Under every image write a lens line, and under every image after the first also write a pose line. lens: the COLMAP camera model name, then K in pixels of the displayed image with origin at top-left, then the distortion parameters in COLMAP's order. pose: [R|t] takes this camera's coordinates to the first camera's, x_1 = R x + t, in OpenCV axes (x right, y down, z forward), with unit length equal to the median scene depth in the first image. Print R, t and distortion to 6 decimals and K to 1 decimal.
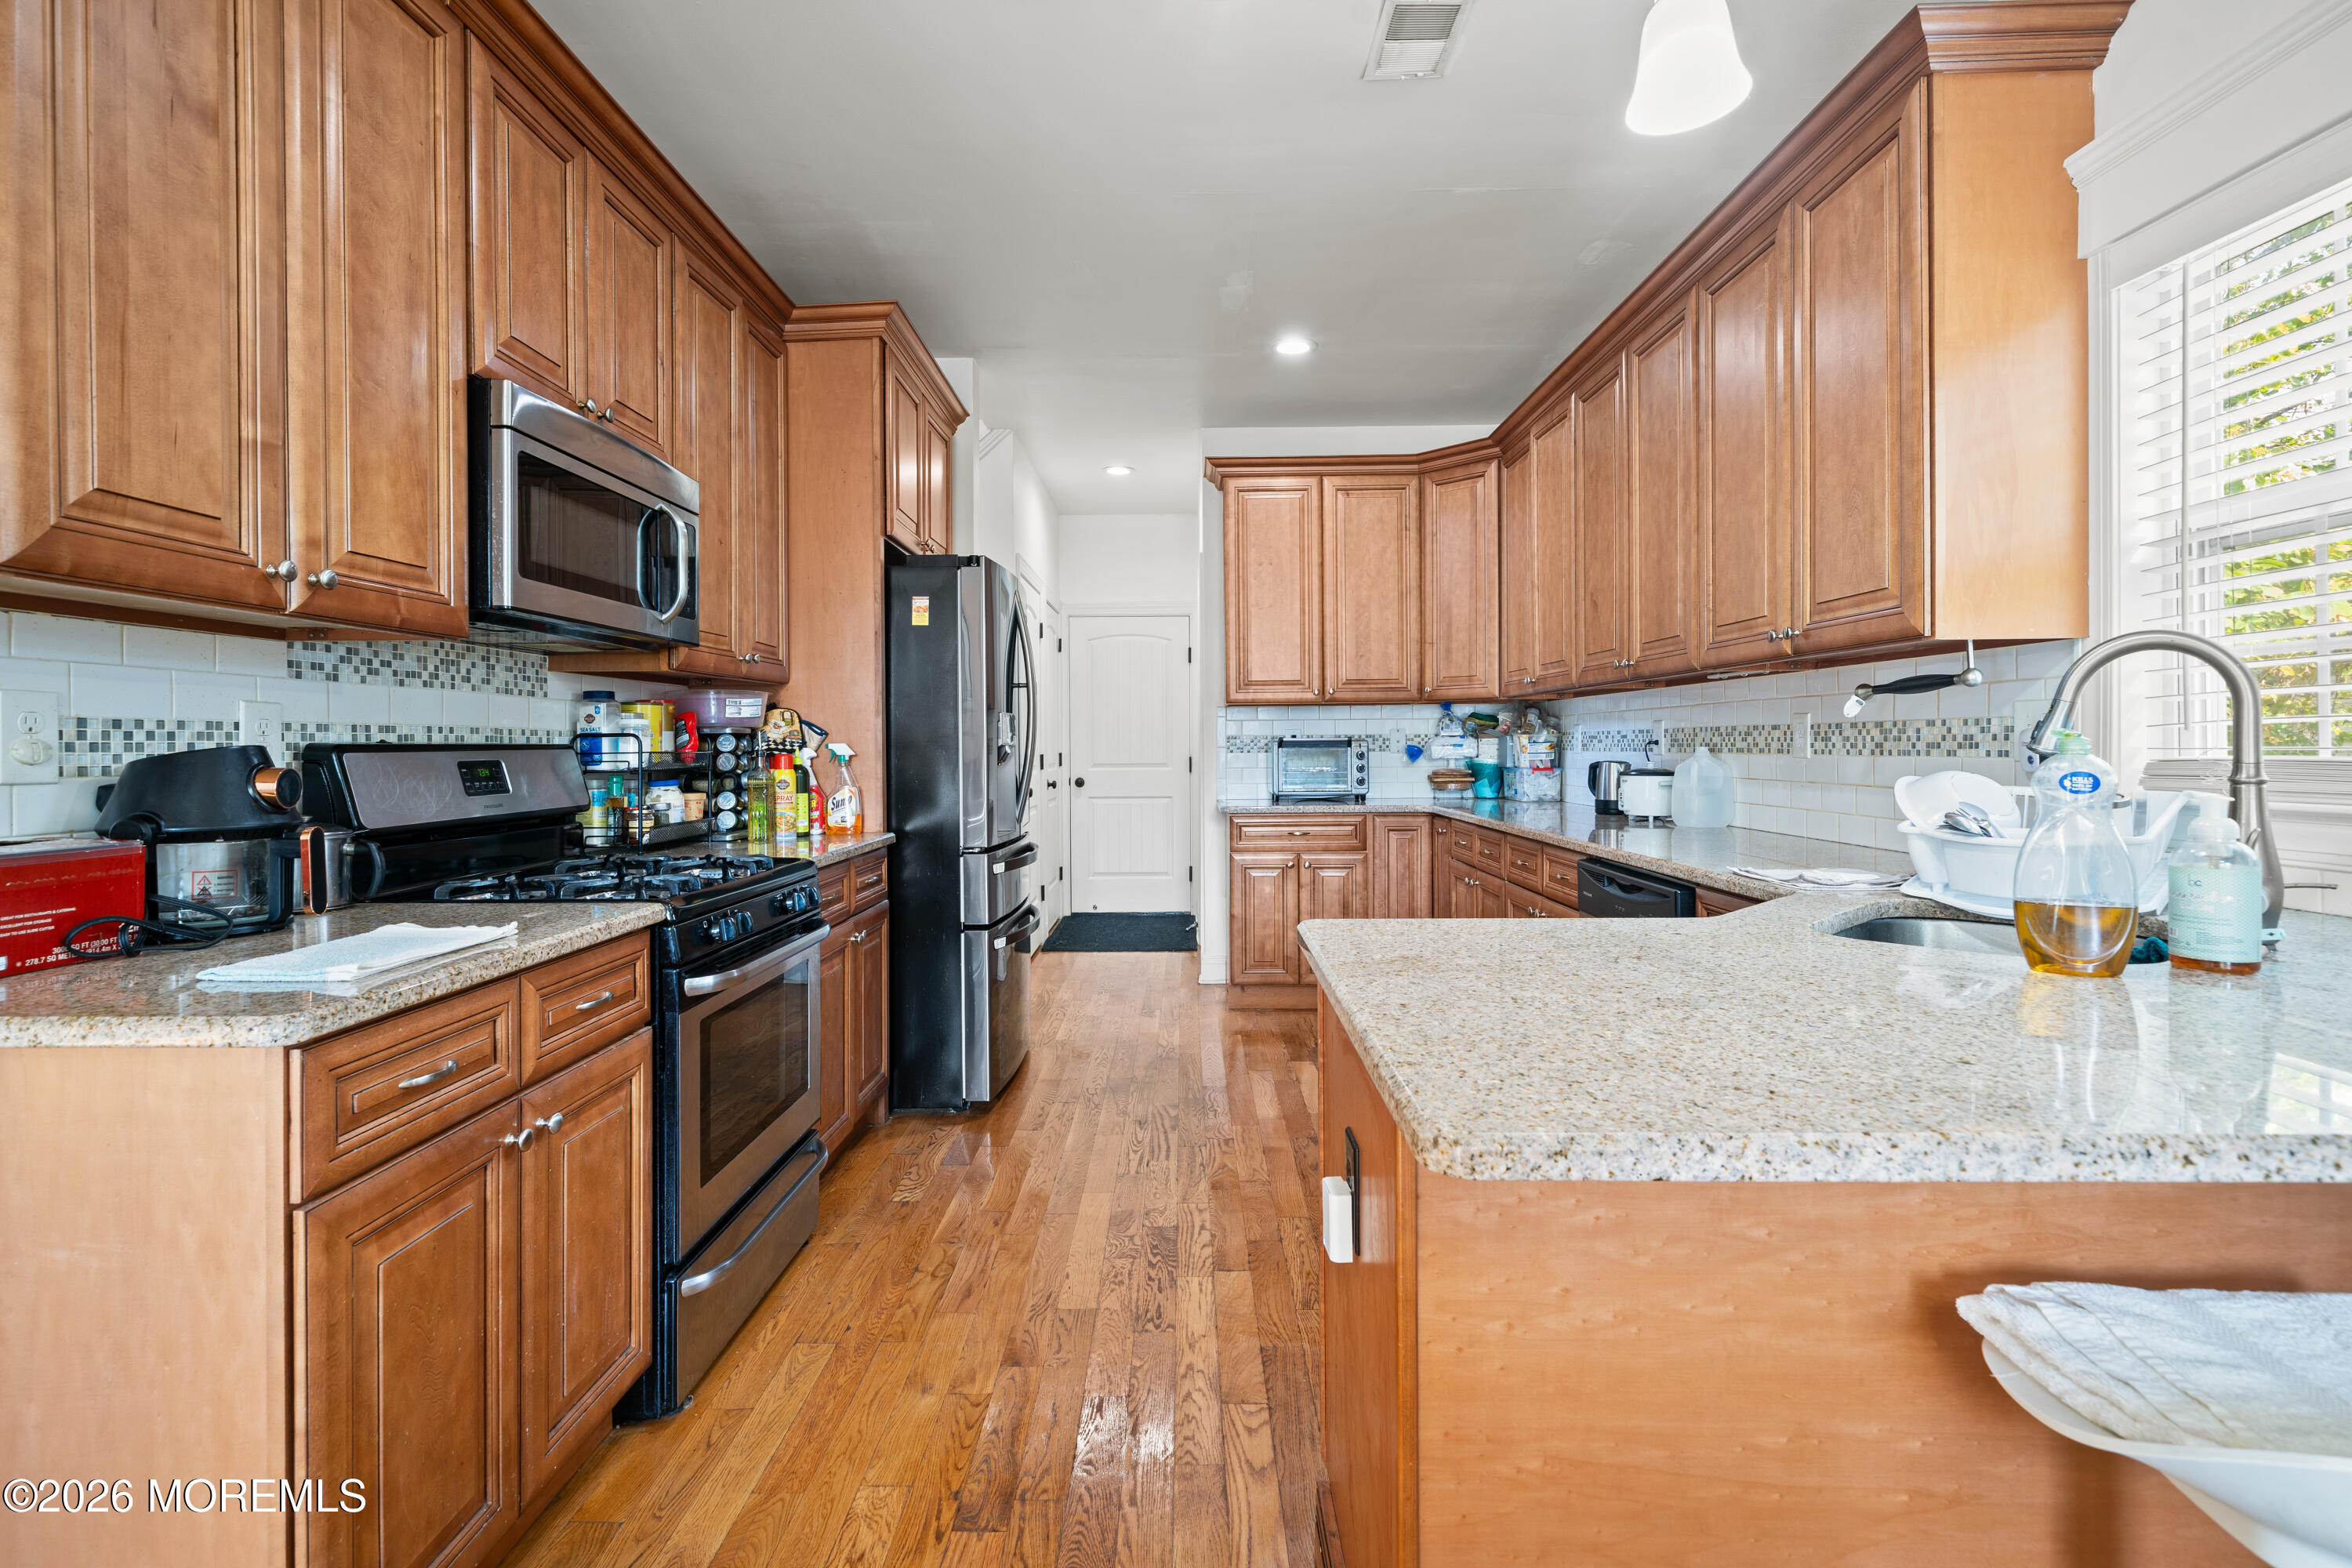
lens RADIAL K [[1104.8, 0, 1167.4], [0, 1104.8, 745.2], [0, 0, 1]] dist [0.001018, -0.000209]
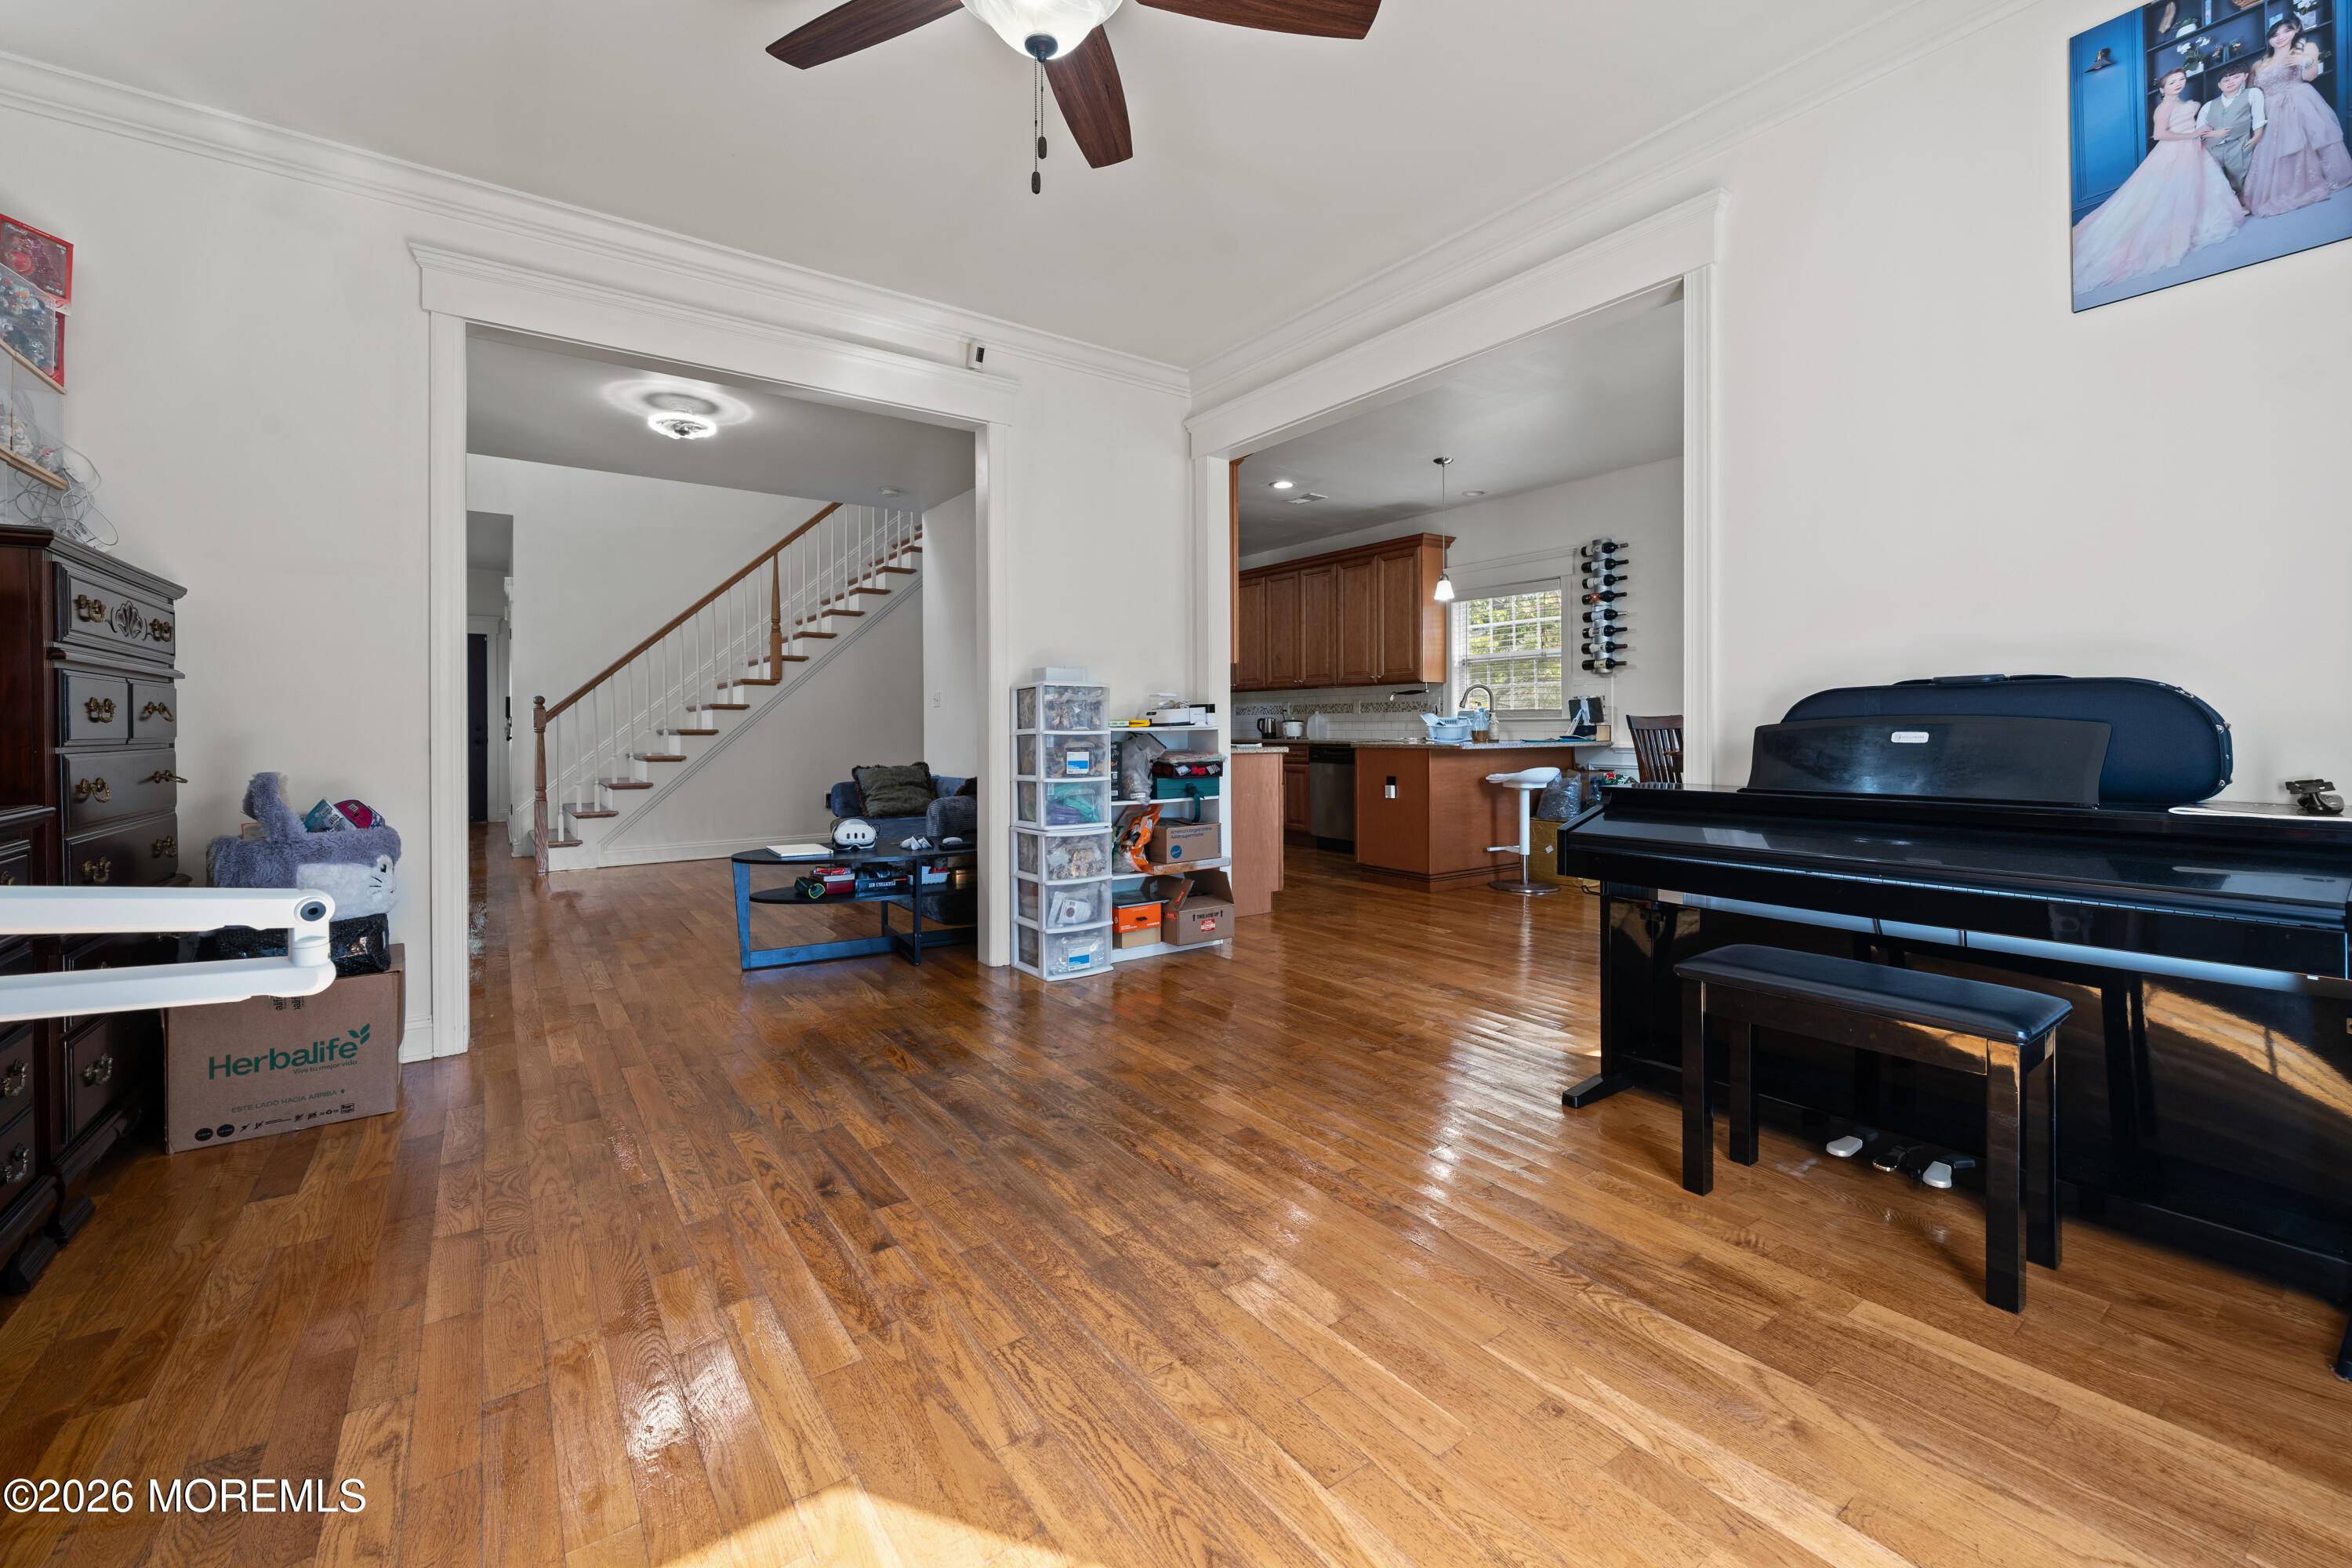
lens RADIAL K [[954.8, 0, 1172.8], [0, 954.8, 751.8], [0, 0, 1]] dist [-0.000971, -0.000015]
pose [[0.806970, -0.015639, 0.590385, -1.292540], [0.003204, 0.999751, 0.022103, 0.050994], [-0.590584, -0.015945, 0.806819, -0.794643]]
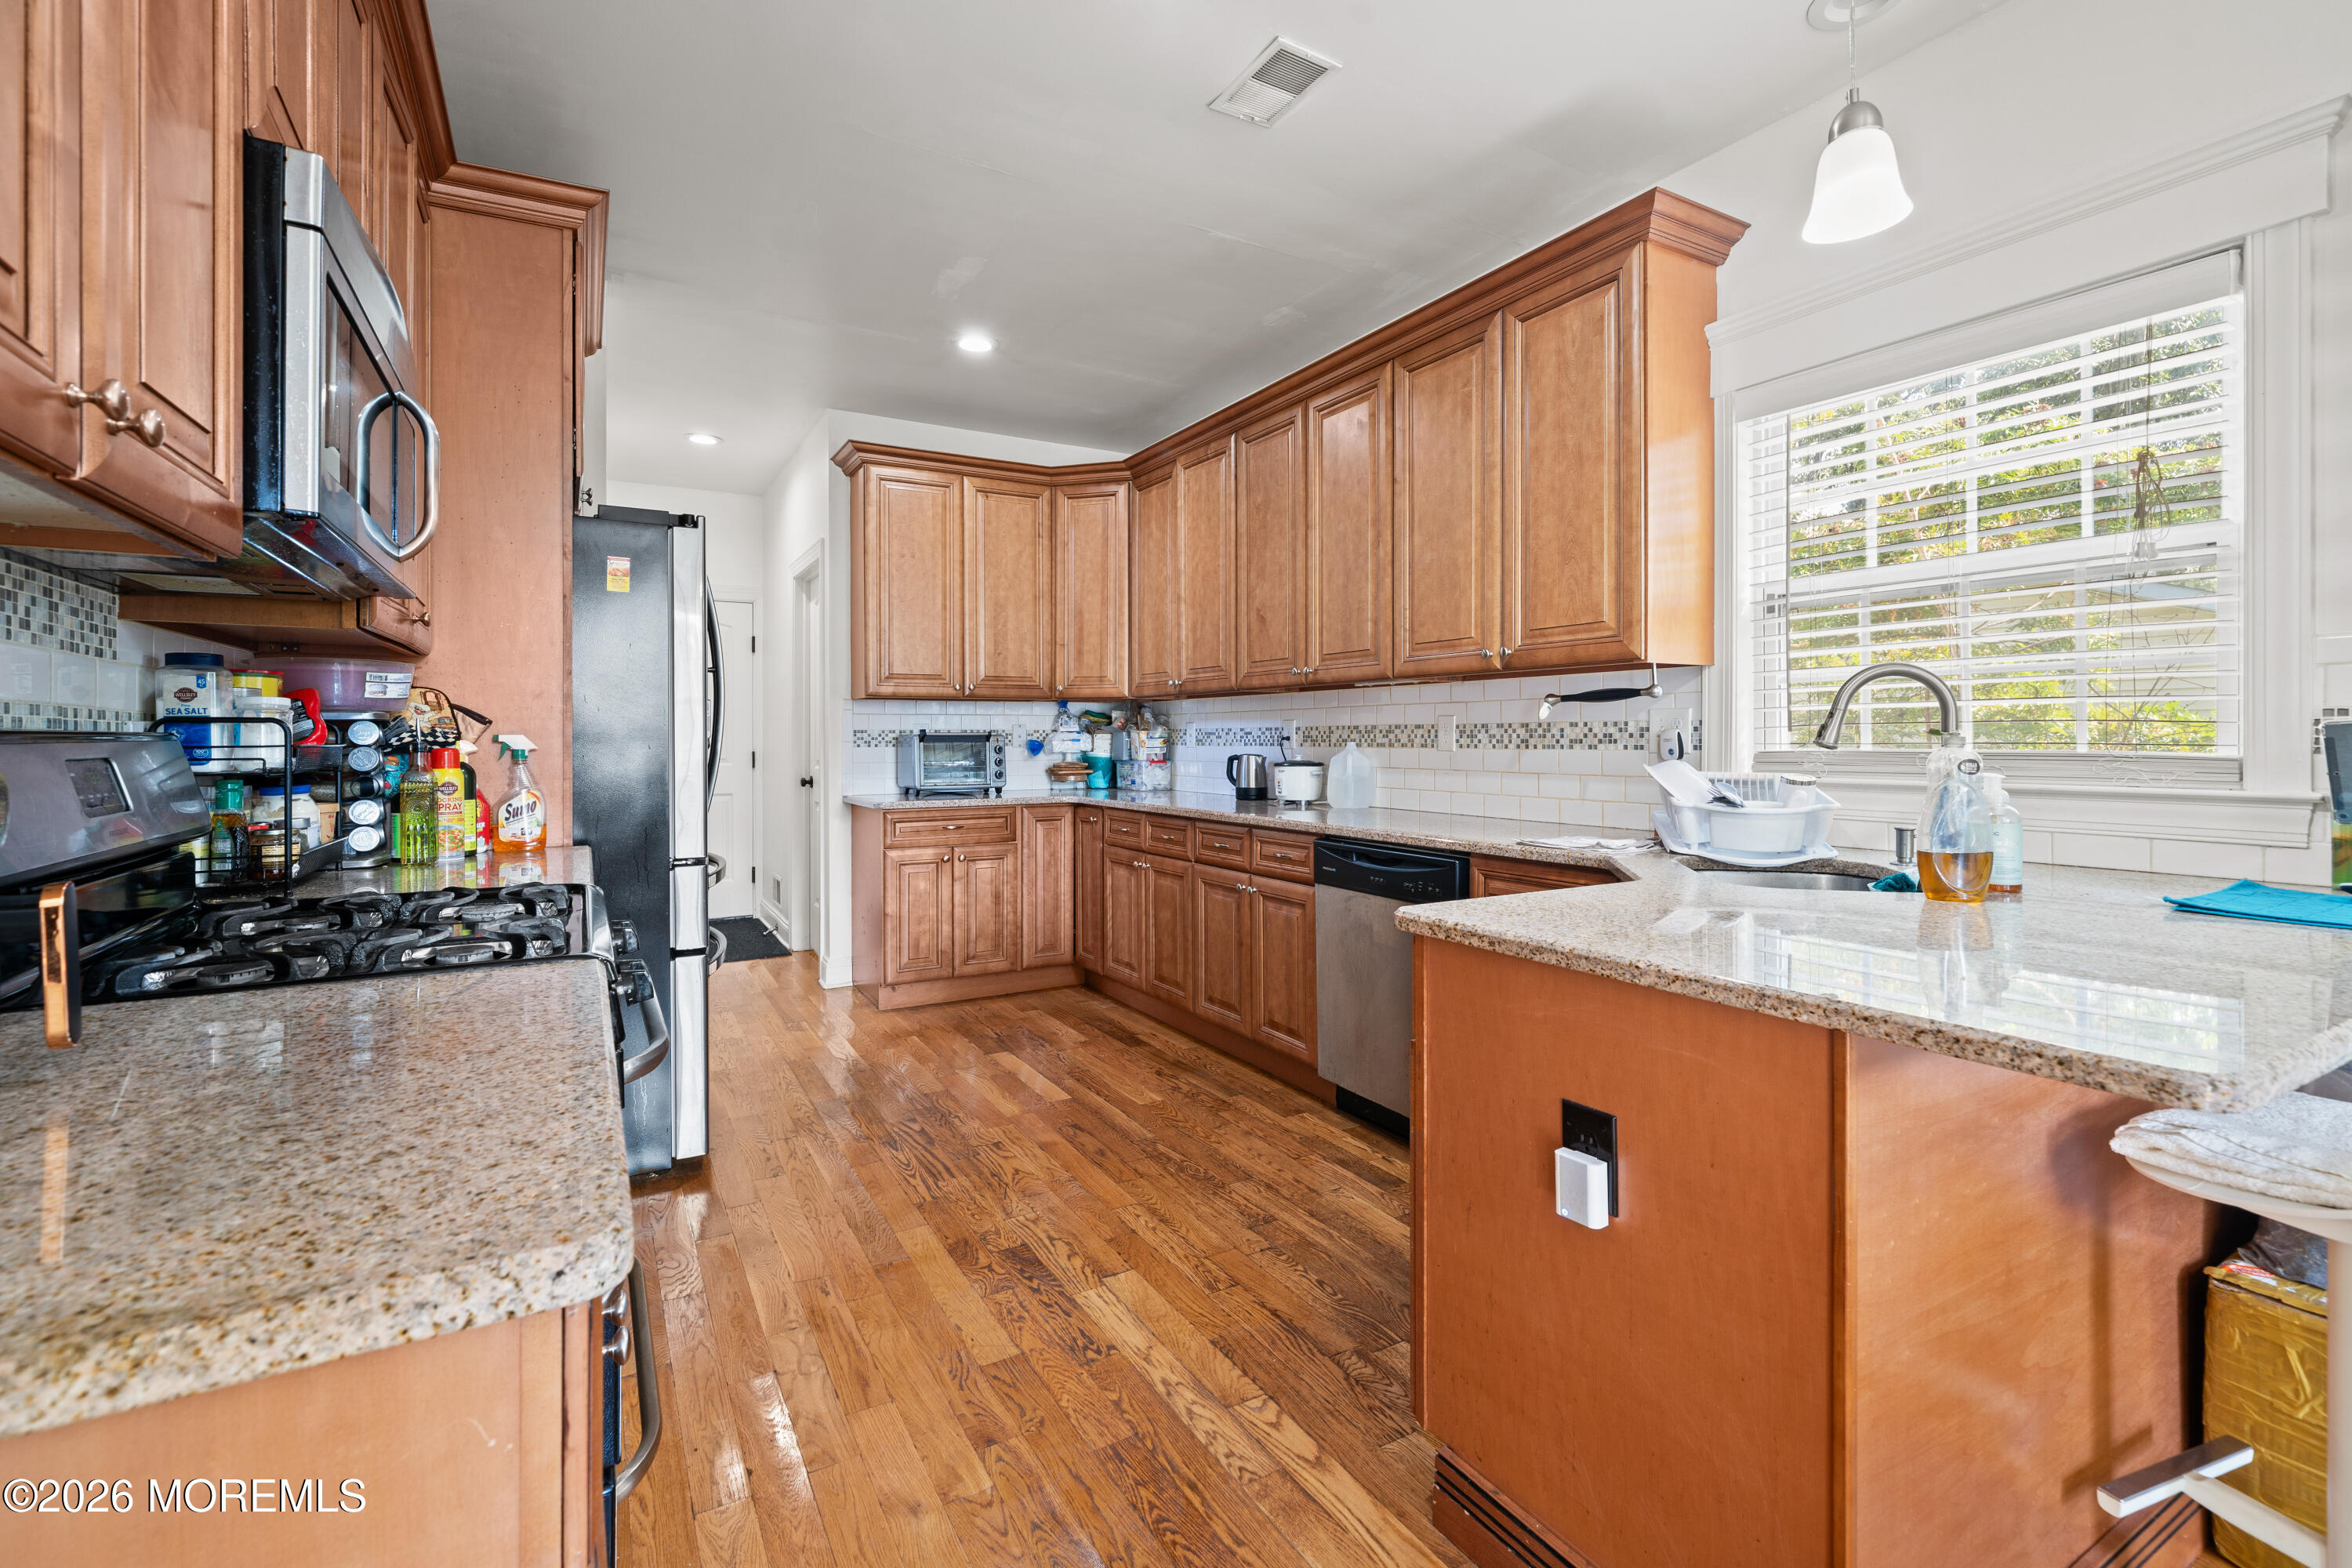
lens RADIAL K [[1022.1, 0, 1168.0], [0, 1022.1, 737.2], [0, 0, 1]] dist [-0.001509, -0.000333]
pose [[0.859891, 0.005120, 0.510452, -0.258817], [-0.003398, 0.999985, -0.004306, 0.001641], [-0.510467, 0.001968, 0.859895, 0.137248]]
